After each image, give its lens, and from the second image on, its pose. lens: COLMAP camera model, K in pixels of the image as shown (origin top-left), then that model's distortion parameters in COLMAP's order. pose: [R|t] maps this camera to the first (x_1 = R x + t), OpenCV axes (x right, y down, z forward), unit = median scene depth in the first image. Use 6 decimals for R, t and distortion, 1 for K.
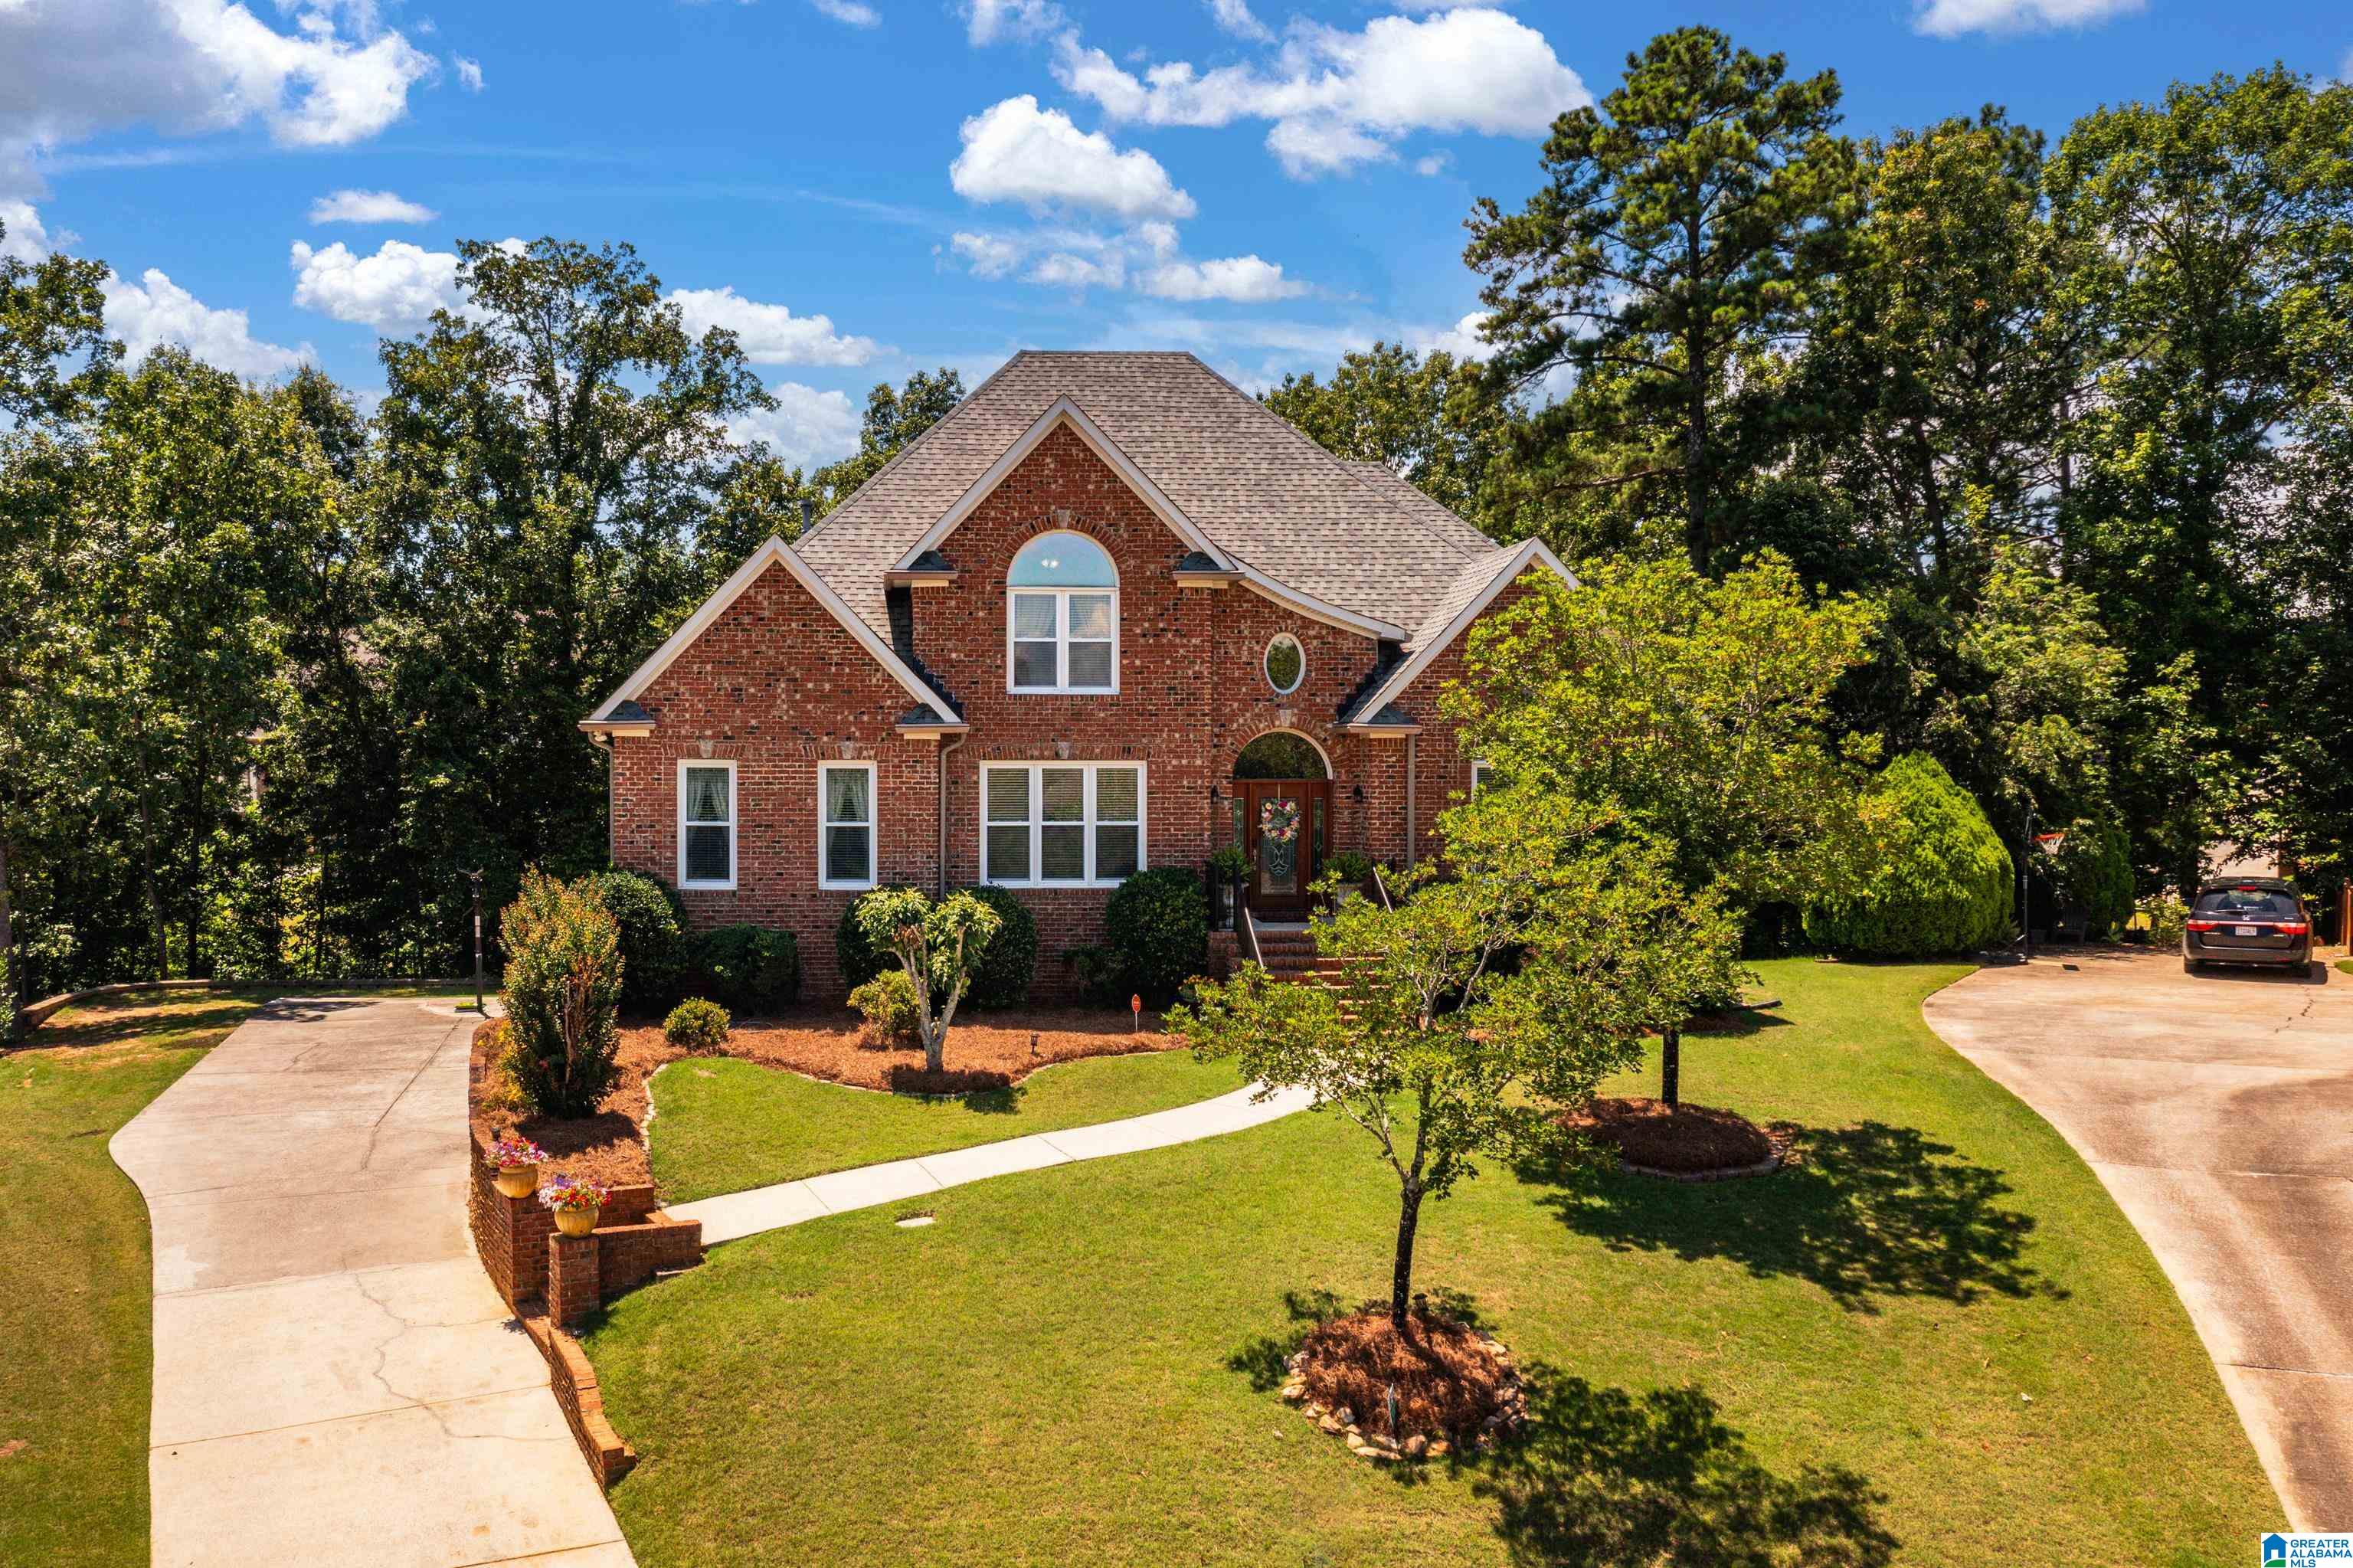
lens RADIAL K [[1948.7, 0, 967.2], [0, 1948.7, 776.5], [0, 0, 1]] dist [-0.016020, -0.004800]
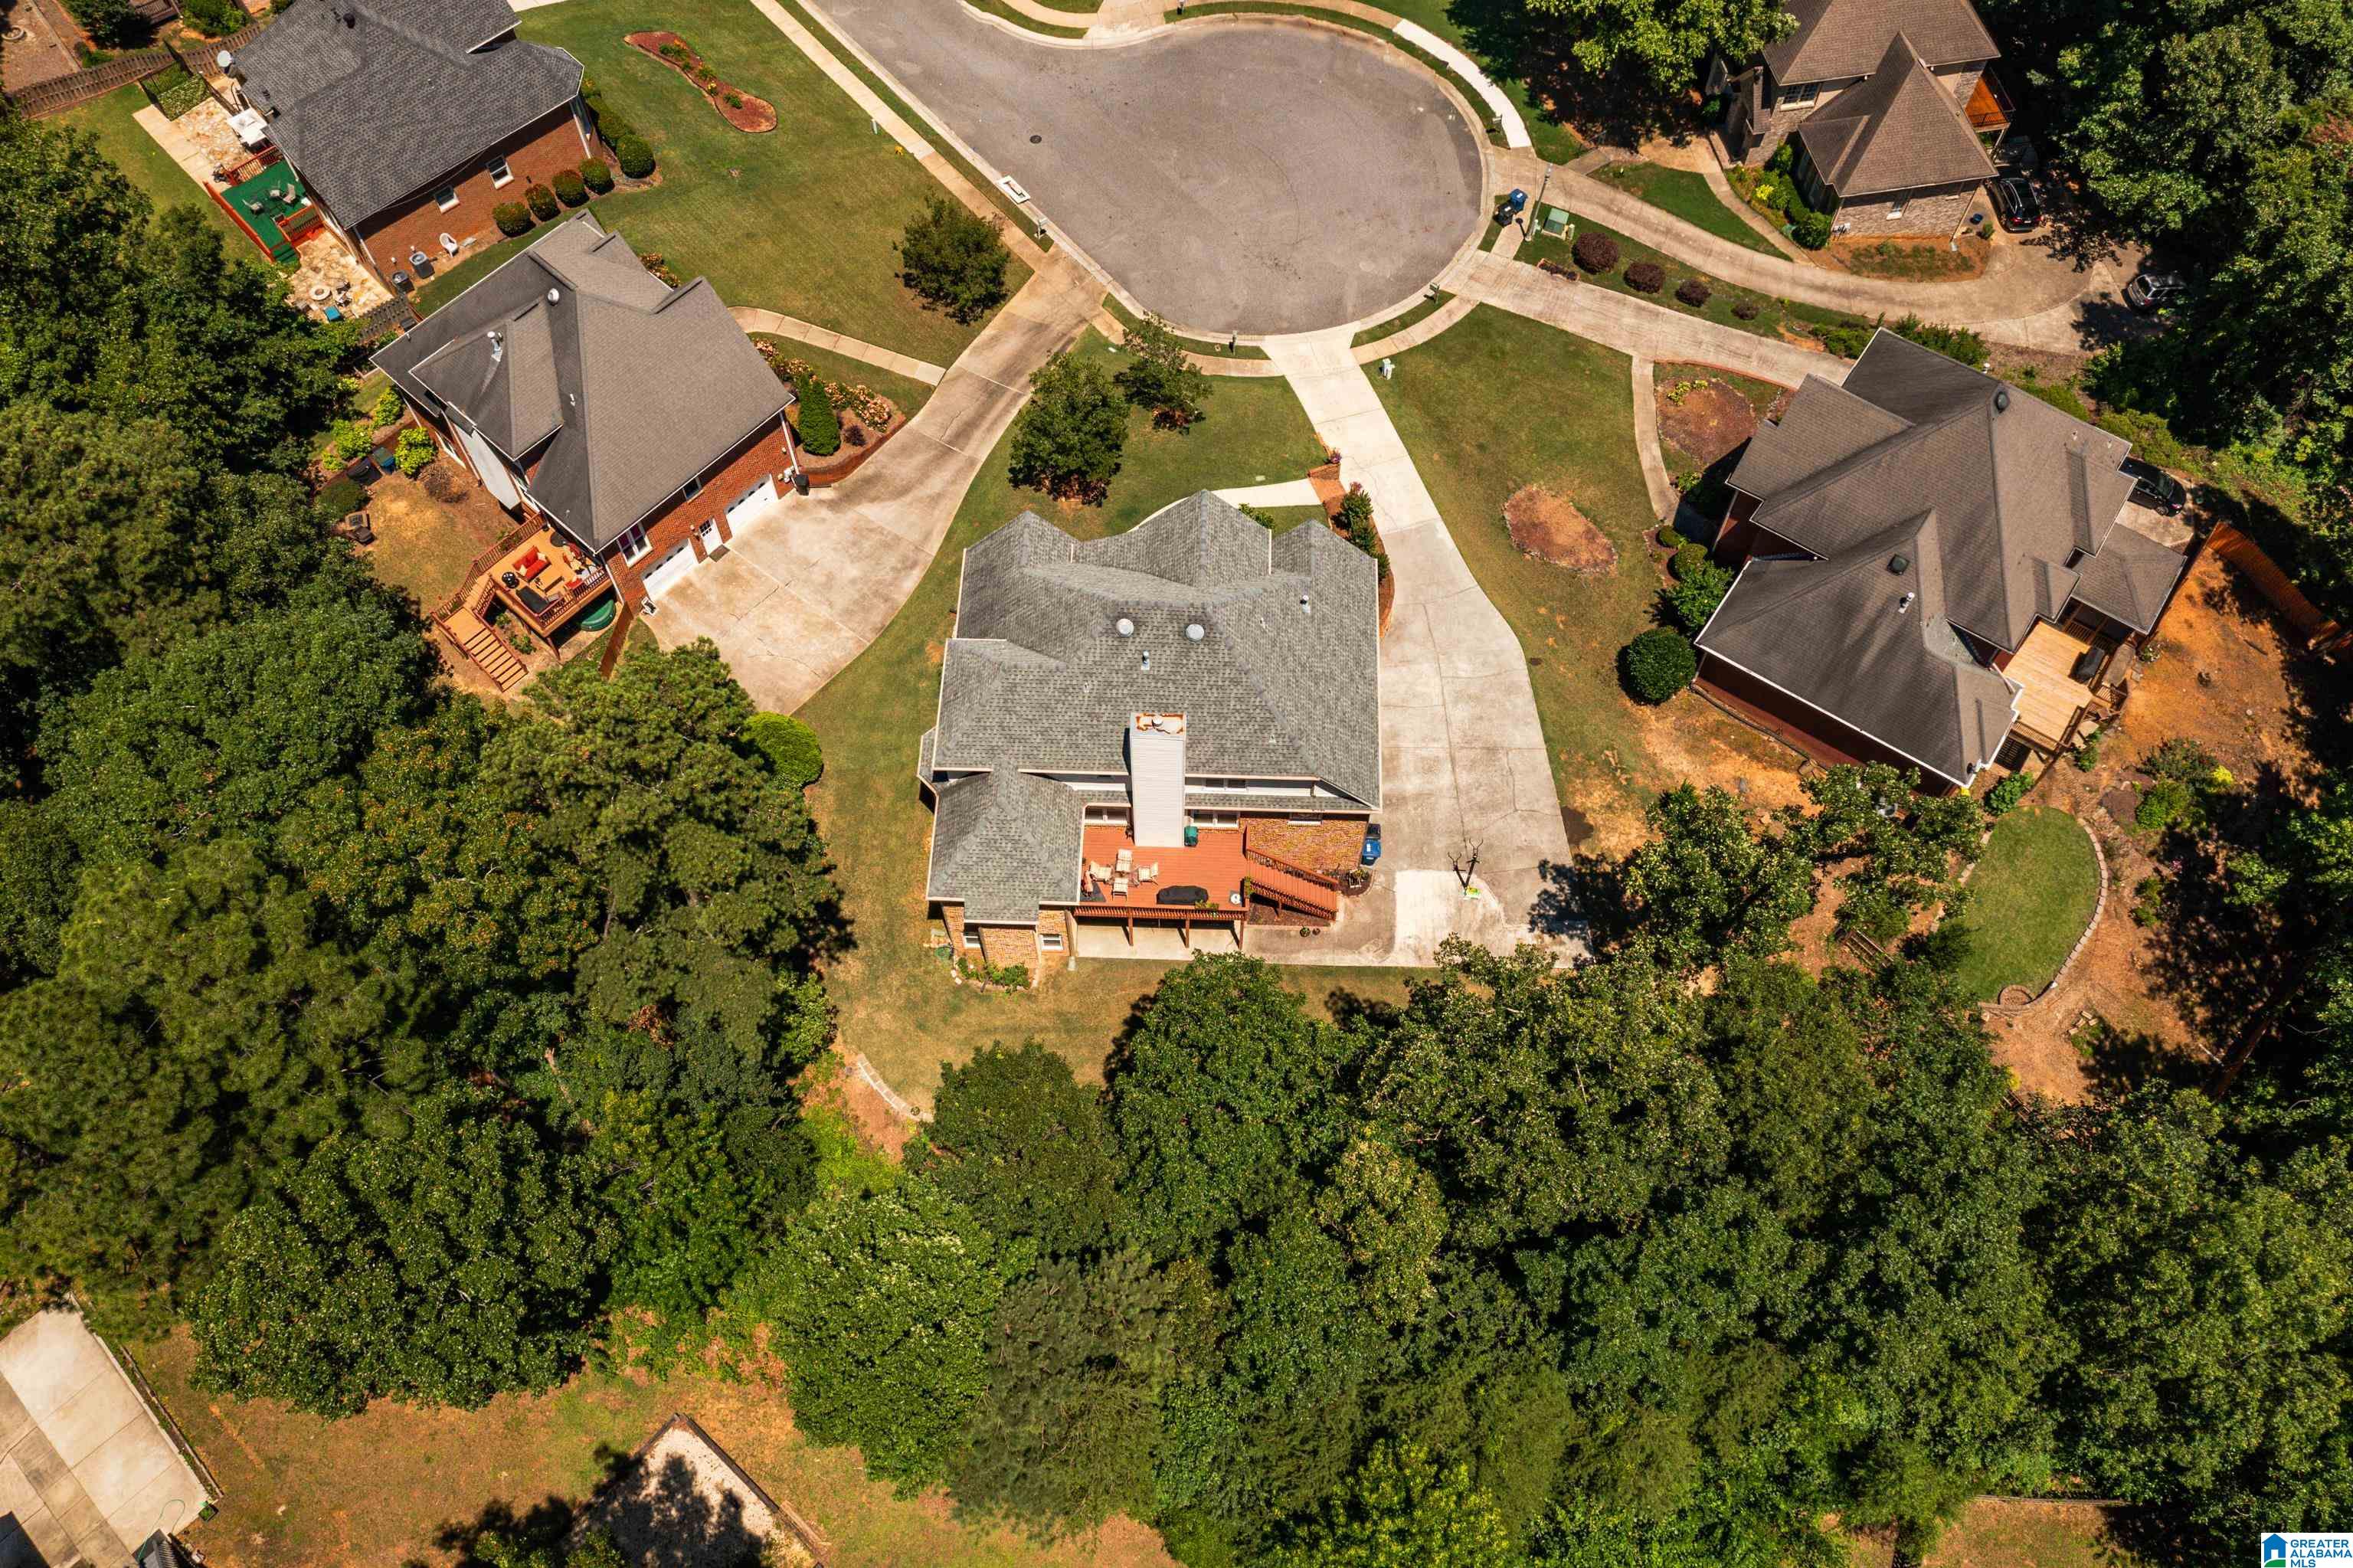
lens RADIAL K [[1847.3, 0, 1178.1], [0, 1847.3, 783.5], [0, 0, 1]] dist [-0.011122, -0.005591]
pose [[-0.996670, -0.070305, 0.041310, -0.042950], [0.003410, 0.470229, 0.882538, -2.171221], [-0.081472, 0.879740, -0.468423, 2.492416]]
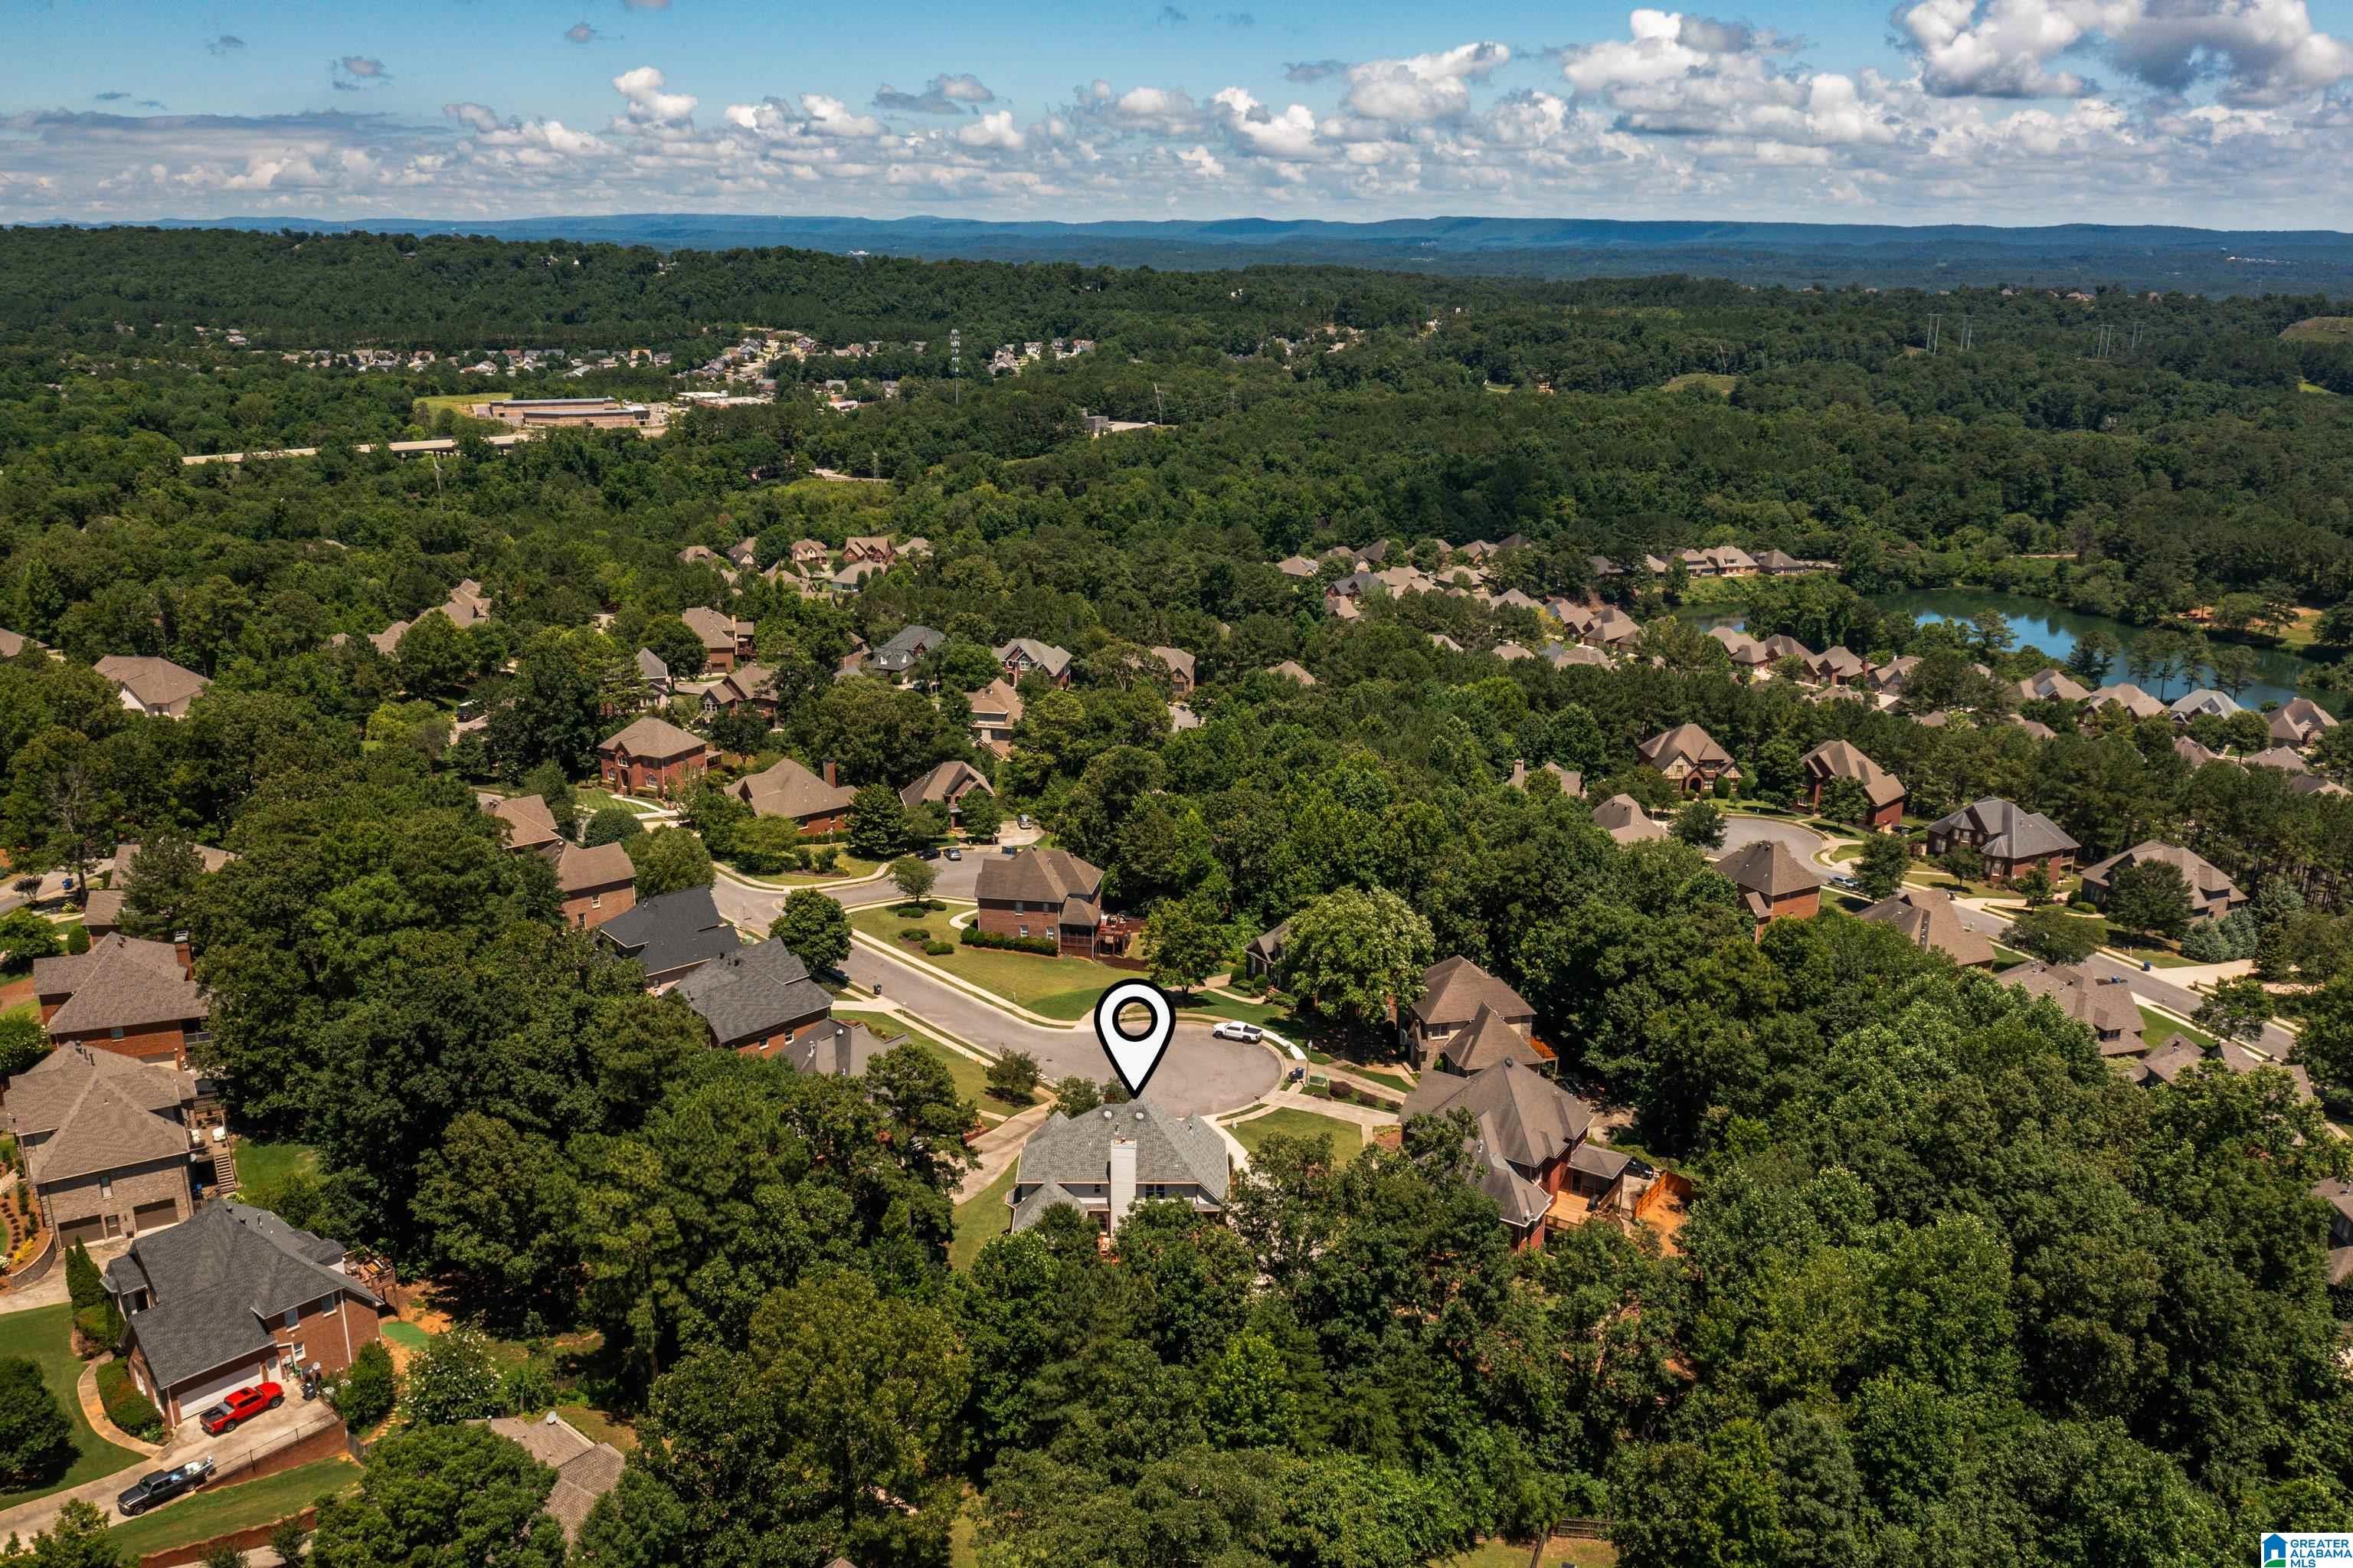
lens RADIAL K [[1843.4, 0, 1176.2], [0, 1843.4, 801.5], [0, 0, 1]] dist [-0.007245, -0.001780]
pose [[-0.999215, -0.018438, 0.035069, -0.216127], [-0.006857, 0.952241, 0.305269, -2.587988], [-0.039023, 0.304789, -0.951620, 5.763151]]
